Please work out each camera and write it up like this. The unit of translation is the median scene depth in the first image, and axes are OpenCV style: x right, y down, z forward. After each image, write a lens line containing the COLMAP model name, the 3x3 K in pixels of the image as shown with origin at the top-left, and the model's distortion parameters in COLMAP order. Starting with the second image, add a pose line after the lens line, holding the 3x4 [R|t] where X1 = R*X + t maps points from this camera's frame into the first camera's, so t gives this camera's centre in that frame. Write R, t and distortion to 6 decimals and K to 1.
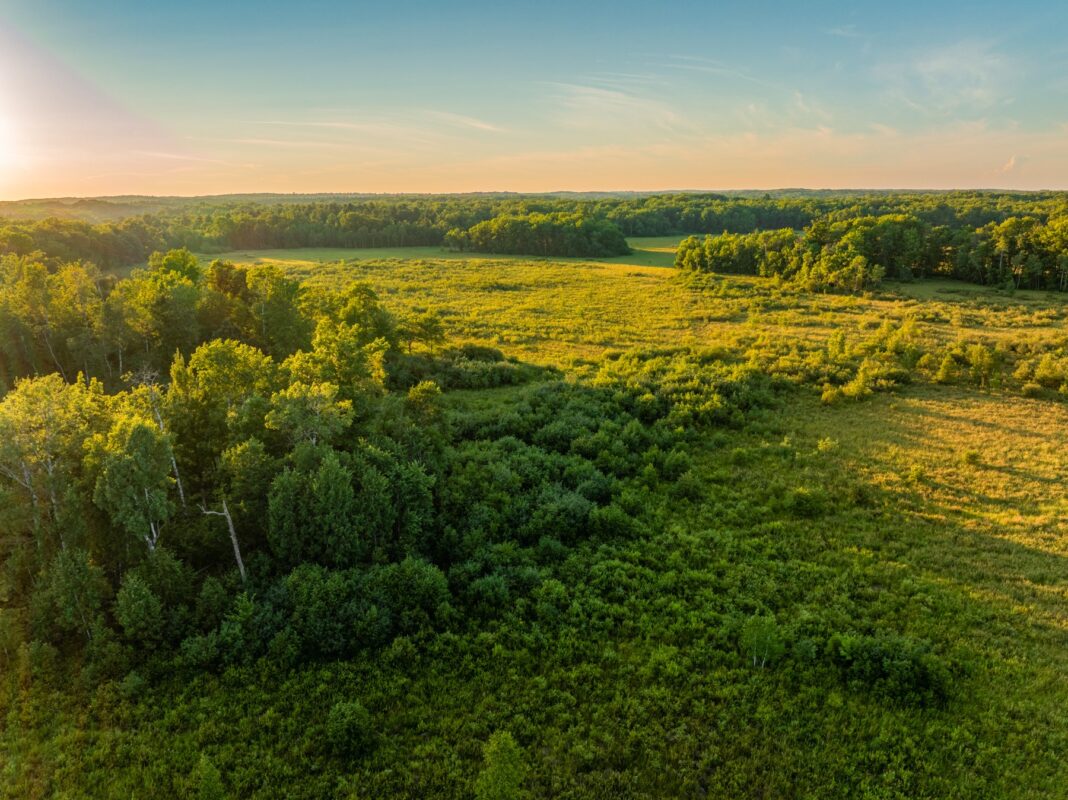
lens RADIAL K [[750.6, 0, 534.0], [0, 750.6, 400.0], [0, 0, 1]] dist [-0.038356, -0.002548]
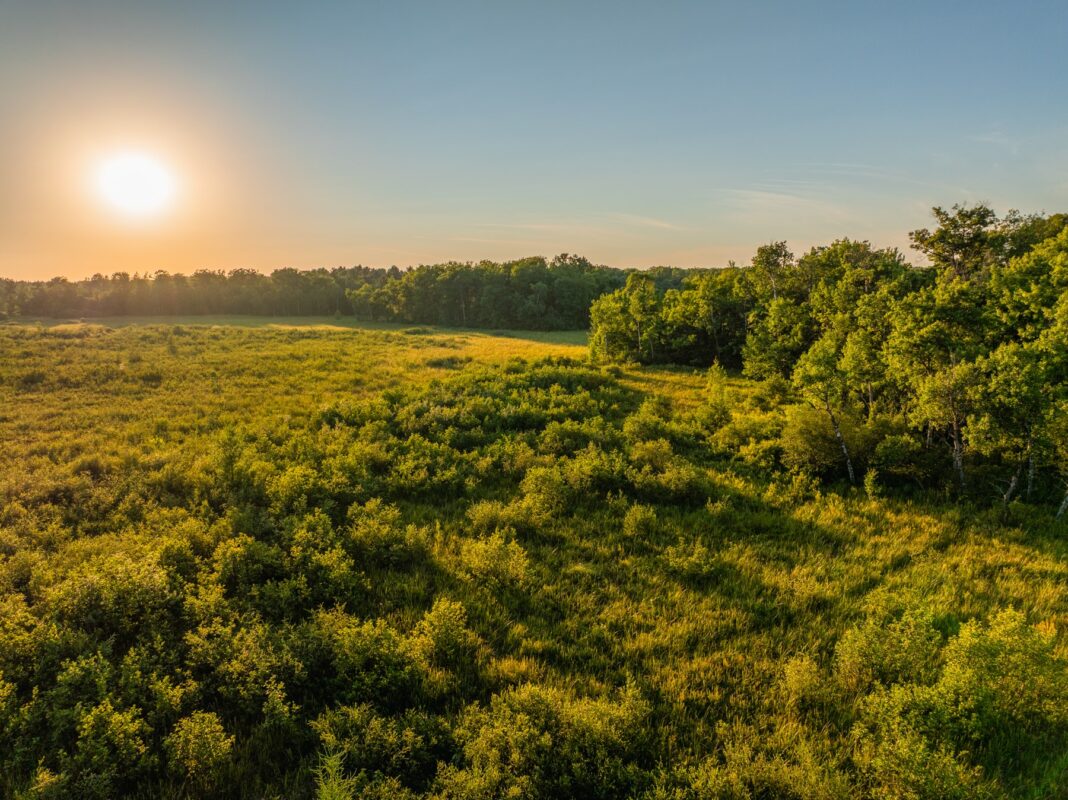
lens RADIAL K [[750.6, 0, 534.0], [0, 750.6, 400.0], [0, 0, 1]] dist [-0.038356, -0.002548]
pose [[0.966016, 0.037070, -0.255809, 0.889000], [-0.066248, 0.992113, -0.106406, -0.350233], [0.249847, 0.119737, 0.960854, 2.026985]]
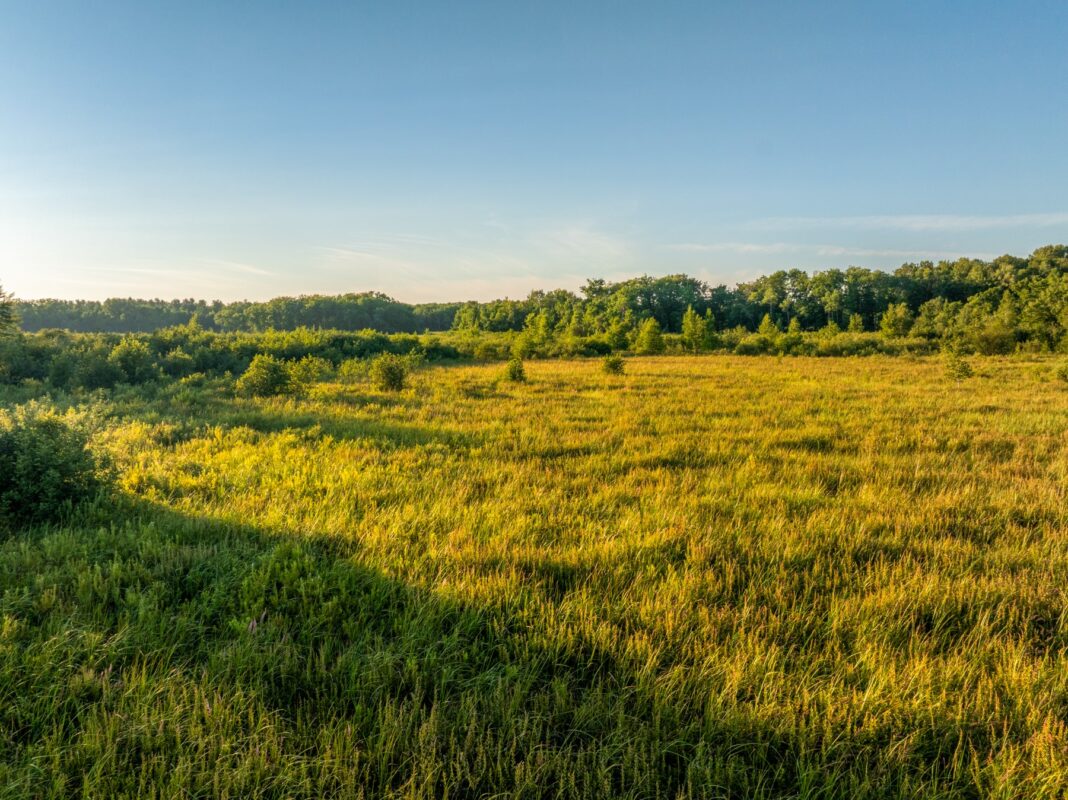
lens RADIAL K [[764.5, 0, 534.0], [0, 764.5, 400.0], [0, 0, 1]] dist [-0.041189, -0.005137]
pose [[0.980966, -0.017129, 0.193420, 0.352186], [0.049505, 0.985247, -0.163821, 0.204615], [-0.187761, 0.170278, 0.967342, 0.299764]]
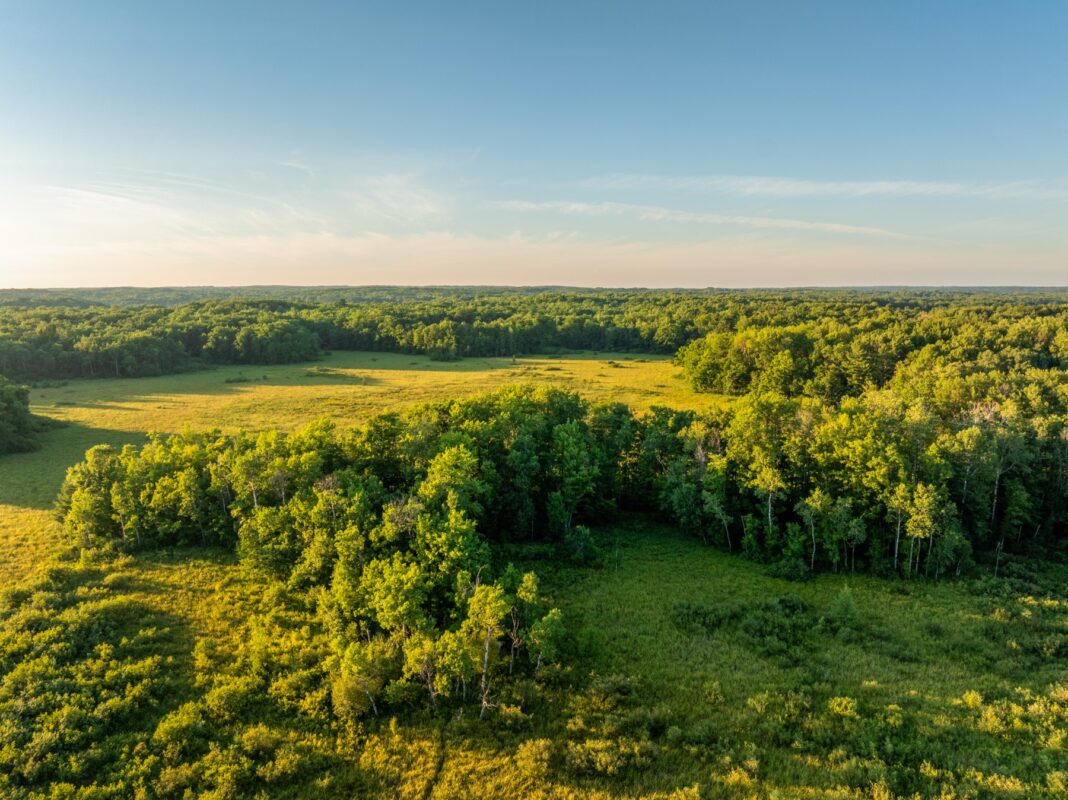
lens RADIAL K [[764.5, 0, 534.0], [0, 764.5, 400.0], [0, 0, 1]] dist [-0.041189, -0.005137]
pose [[0.869928, -0.060674, 0.489431, 0.737740], [0.120468, 0.988484, -0.091582, -0.595532], [-0.478238, 0.138631, 0.867219, 1.711080]]
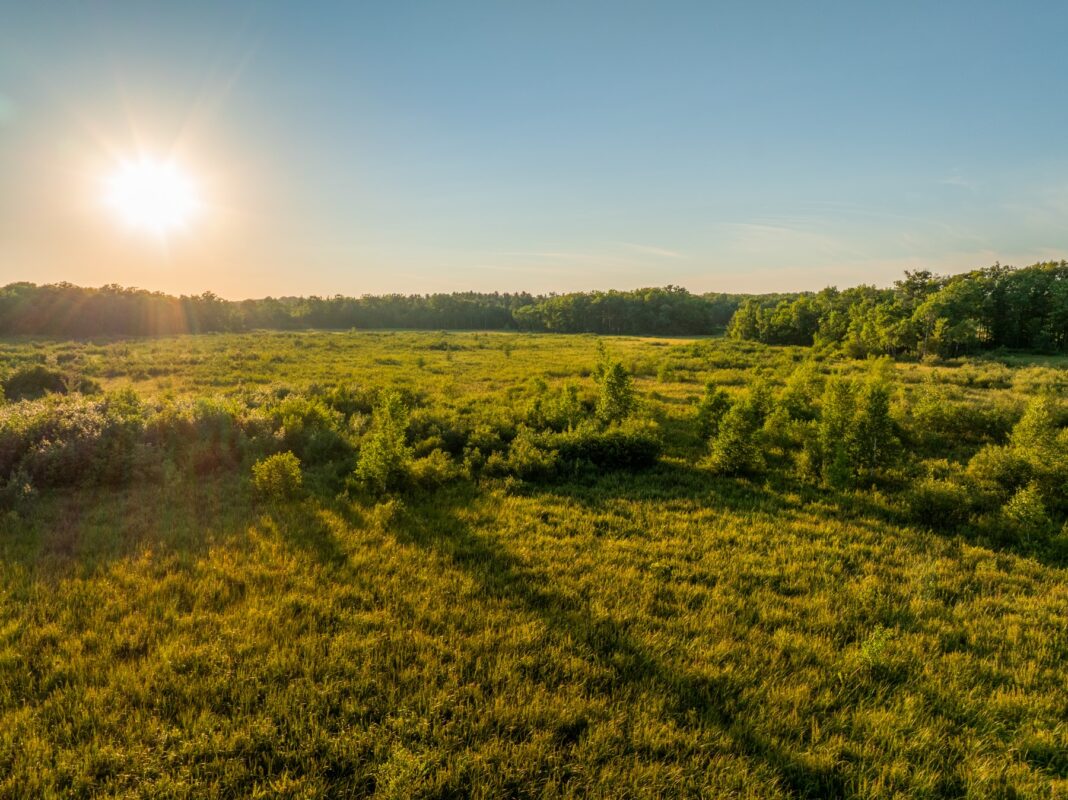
lens RADIAL K [[750.6, 0, 534.0], [0, 750.6, 400.0], [0, 0, 1]] dist [-0.038356, -0.002548]
pose [[0.957720, 0.035834, -0.285461, 0.741231], [-0.077399, 0.987724, -0.135685, -0.000869], [0.277094, 0.152042, 0.948737, 0.803133]]
